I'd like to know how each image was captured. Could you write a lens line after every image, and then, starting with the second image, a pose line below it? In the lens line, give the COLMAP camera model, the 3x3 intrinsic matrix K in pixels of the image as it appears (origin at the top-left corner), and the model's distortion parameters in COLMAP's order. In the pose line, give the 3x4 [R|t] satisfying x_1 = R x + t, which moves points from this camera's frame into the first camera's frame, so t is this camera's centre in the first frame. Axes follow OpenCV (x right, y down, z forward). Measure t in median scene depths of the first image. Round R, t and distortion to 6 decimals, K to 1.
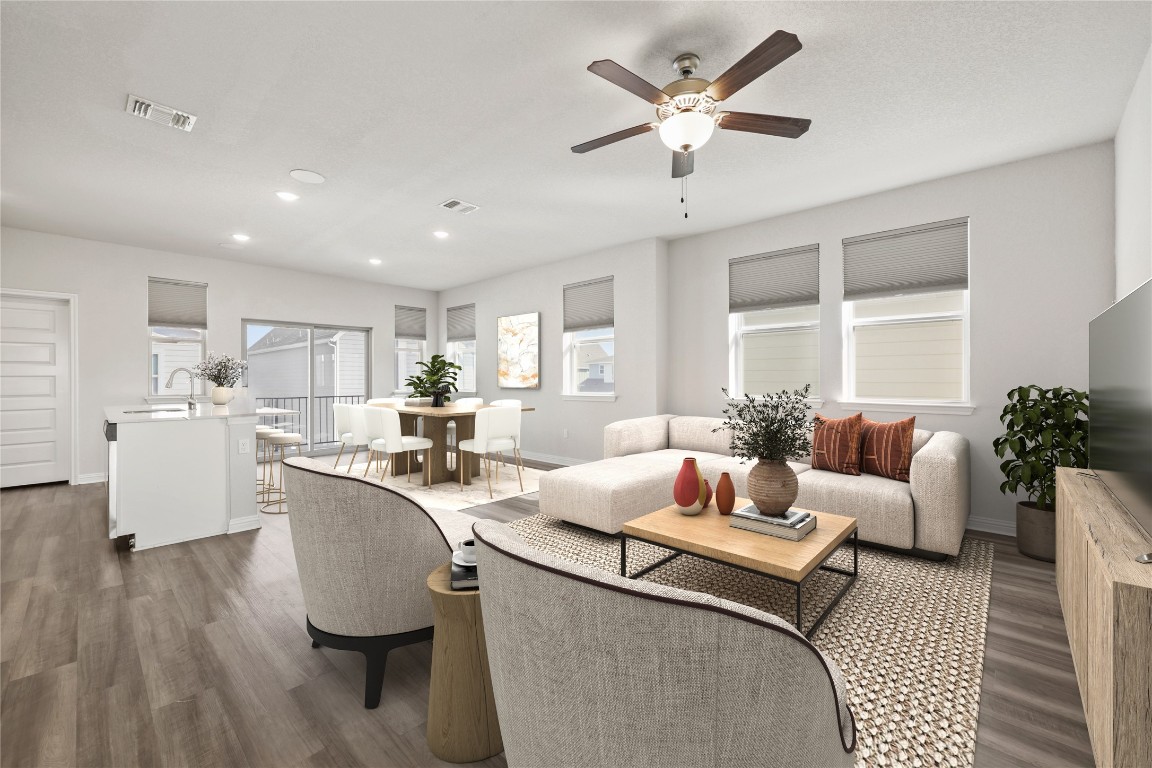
lens RADIAL K [[465.1, 0, 577.1], [0, 465.1, 378.3], [0, 0, 1]] dist [-0.002694, 0.001169]
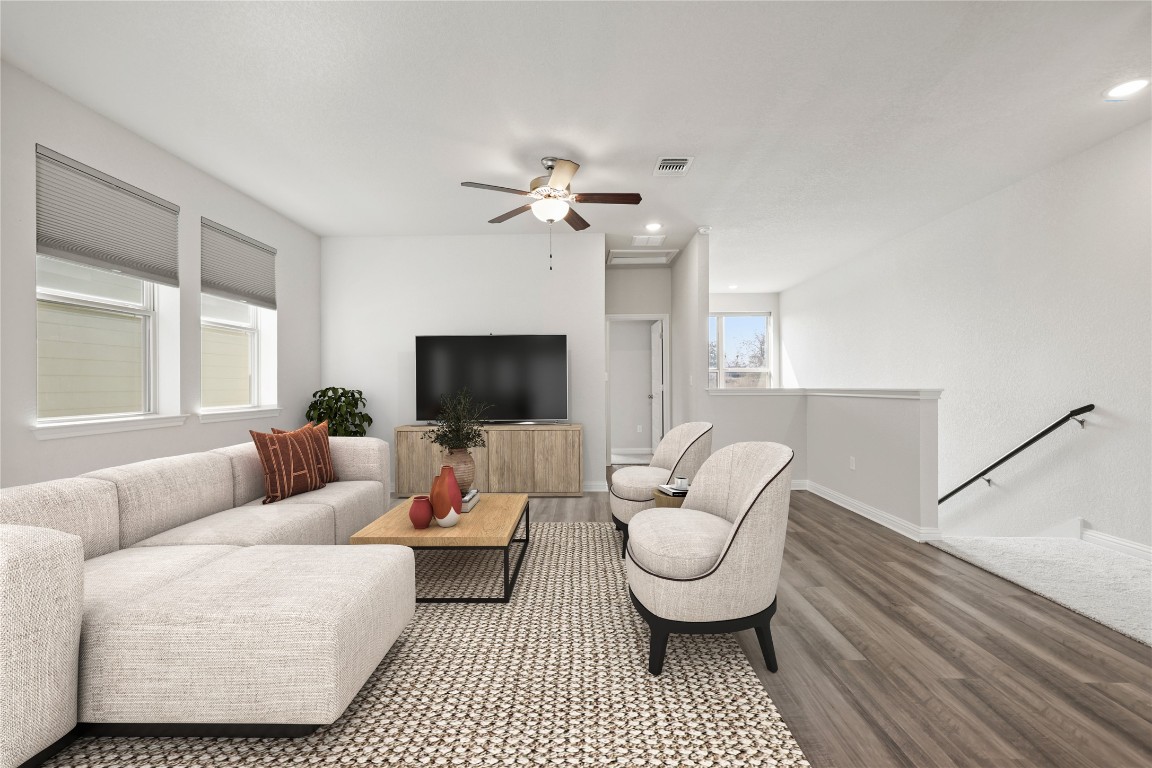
lens RADIAL K [[465.1, 0, 573.4], [0, 465.1, 382.7], [0, 0, 1]] dist [-0.002694, 0.001169]
pose [[-0.662273, 0.004215, 0.749251, -0.625842], [0.007277, 0.999973, 0.000807, 0.003415], [-0.749228, 0.005987, -0.662285, 1.342413]]
